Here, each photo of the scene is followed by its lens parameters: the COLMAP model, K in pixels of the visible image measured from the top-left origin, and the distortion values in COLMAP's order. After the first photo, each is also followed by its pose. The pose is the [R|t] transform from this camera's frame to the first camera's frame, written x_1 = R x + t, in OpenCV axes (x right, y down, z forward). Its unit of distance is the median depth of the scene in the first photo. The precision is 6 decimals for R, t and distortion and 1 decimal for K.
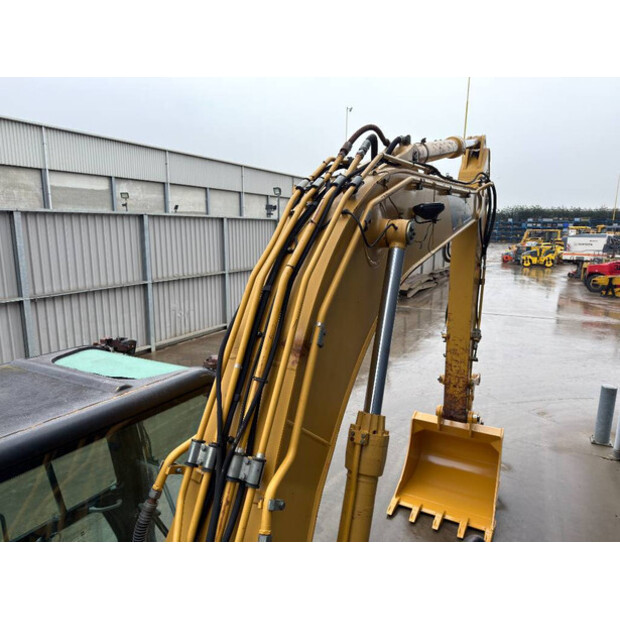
lens RADIAL K [[442.1, 0, 315.2], [0, 442.1, 308.8], [0, 0, 1]] dist [0.060685, -0.095583]
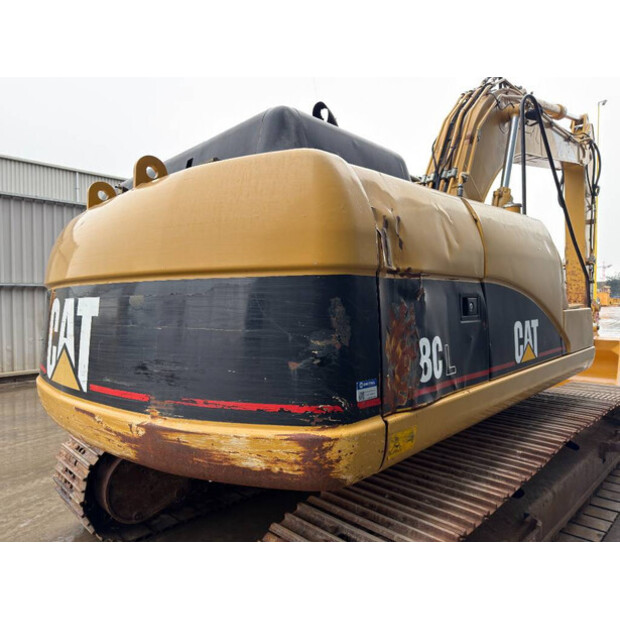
lens RADIAL K [[442.1, 0, 315.2], [0, 442.1, 308.8], [0, 0, 1]] dist [0.060685, -0.095583]
pose [[0.964423, -0.009619, -0.264187, -0.202846], [-0.030414, 0.988665, -0.147024, 1.336641], [0.262607, 0.149828, 0.953199, -1.299678]]
